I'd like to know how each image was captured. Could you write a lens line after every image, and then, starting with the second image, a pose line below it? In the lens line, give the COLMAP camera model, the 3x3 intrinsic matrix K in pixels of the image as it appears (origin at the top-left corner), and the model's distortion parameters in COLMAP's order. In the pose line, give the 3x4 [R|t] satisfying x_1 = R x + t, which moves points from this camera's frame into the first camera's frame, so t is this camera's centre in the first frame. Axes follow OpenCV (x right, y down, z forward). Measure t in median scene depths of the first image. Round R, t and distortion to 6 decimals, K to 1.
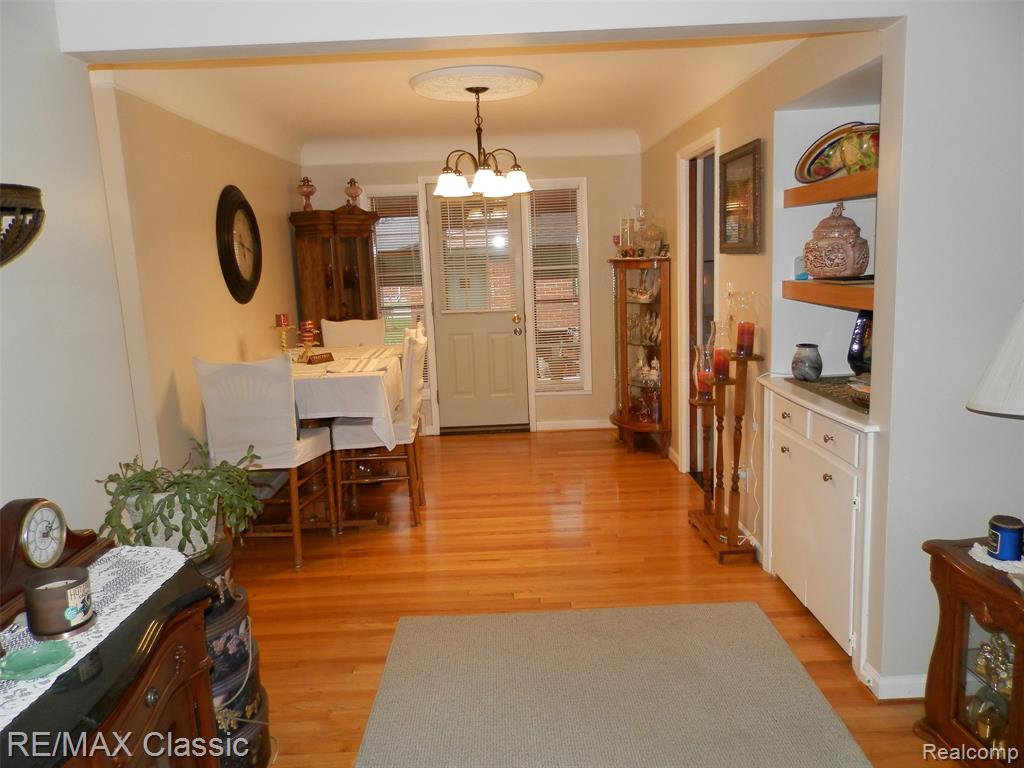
lens RADIAL K [[769.9, 0, 512.4], [0, 769.9, 385.3], [0, 0, 1]] dist [0.007655, 0.001441]
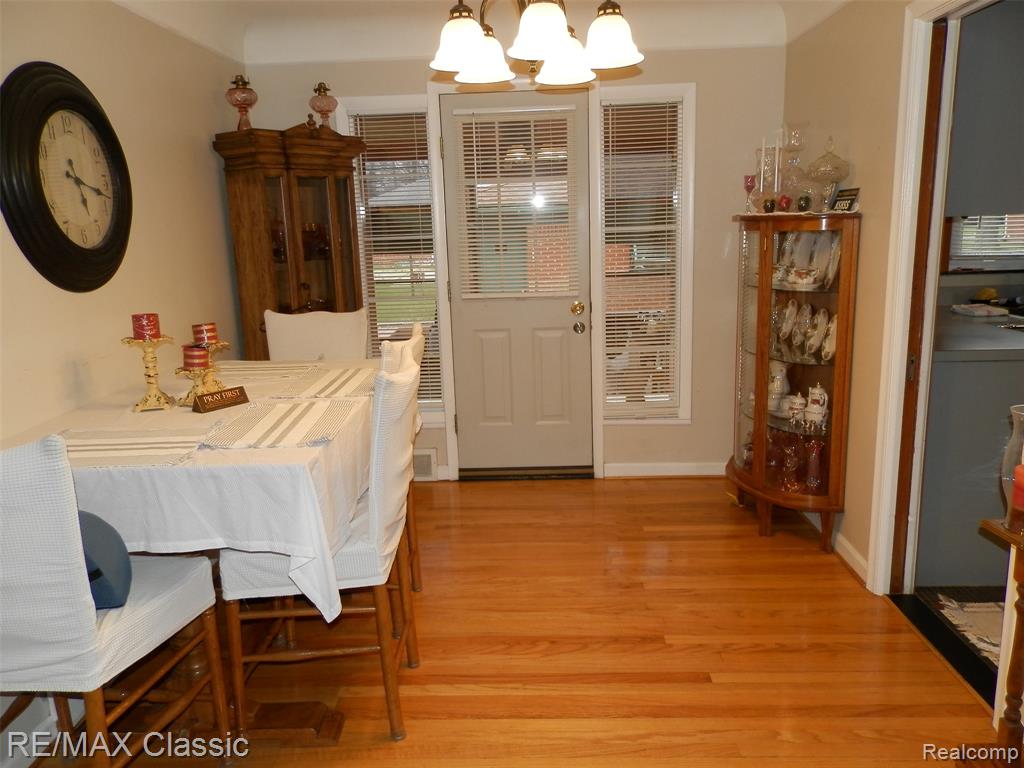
lens RADIAL K [[769.9, 0, 509.9], [0, 769.9, 383.0], [0, 0, 1]] dist [0.007655, 0.001441]
pose [[0.998628, 0.017682, -0.049287, -0.020746], [-0.015392, 0.998802, 0.046458, -0.058311], [0.050050, -0.045636, 0.997704, 0.386255]]
